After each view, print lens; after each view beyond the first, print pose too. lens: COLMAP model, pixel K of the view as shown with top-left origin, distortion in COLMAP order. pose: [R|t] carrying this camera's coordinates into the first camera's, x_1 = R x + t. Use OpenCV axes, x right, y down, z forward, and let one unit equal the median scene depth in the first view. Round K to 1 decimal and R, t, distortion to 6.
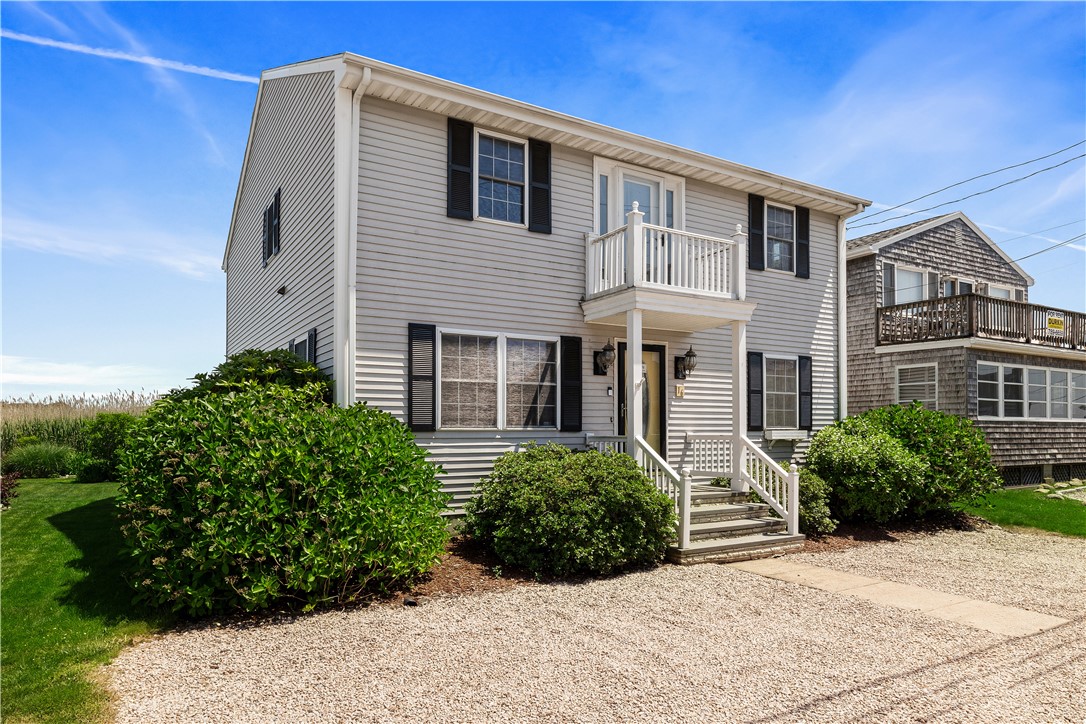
lens RADIAL K [[686.4, 0, 543.3], [0, 686.4, 419.4], [0, 0, 1]] dist [0.001030, 0.000025]
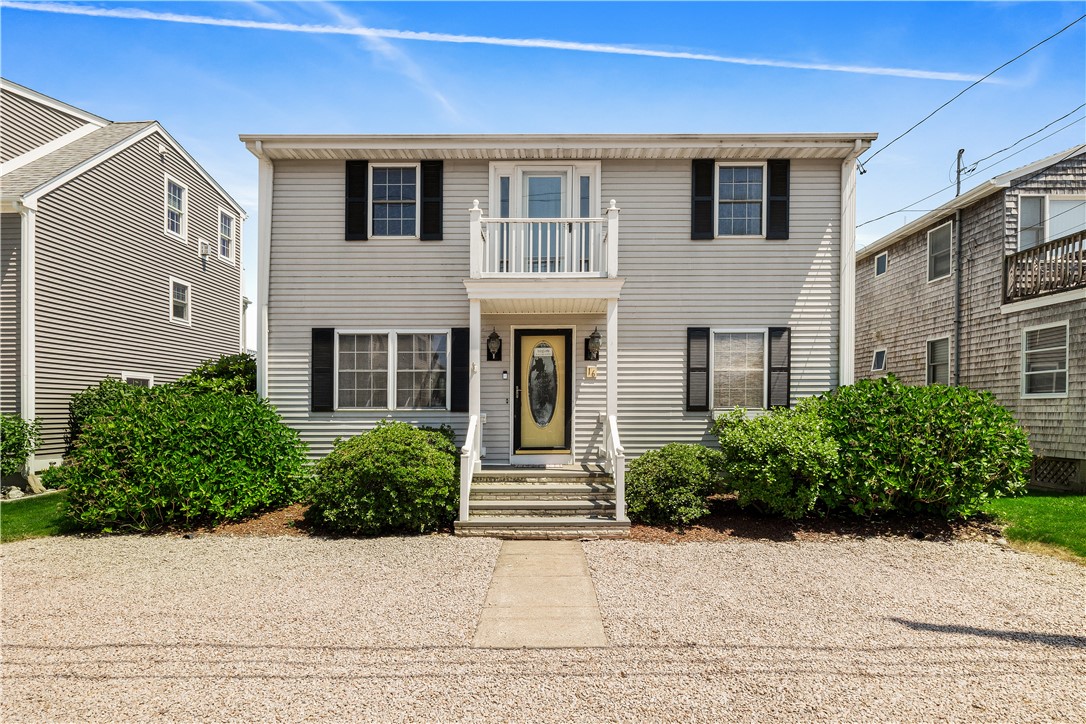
lens RADIAL K [[589.7, 0, 542.5], [0, 589.7, 413.0], [0, 0, 1]] dist [-0.000352, 0.000255]
pose [[0.854484, 0.002073, -0.519473, 0.665043], [0.008588, 0.999799, 0.018117, 0.003273], [0.519407, -0.019942, 0.854295, 0.236858]]
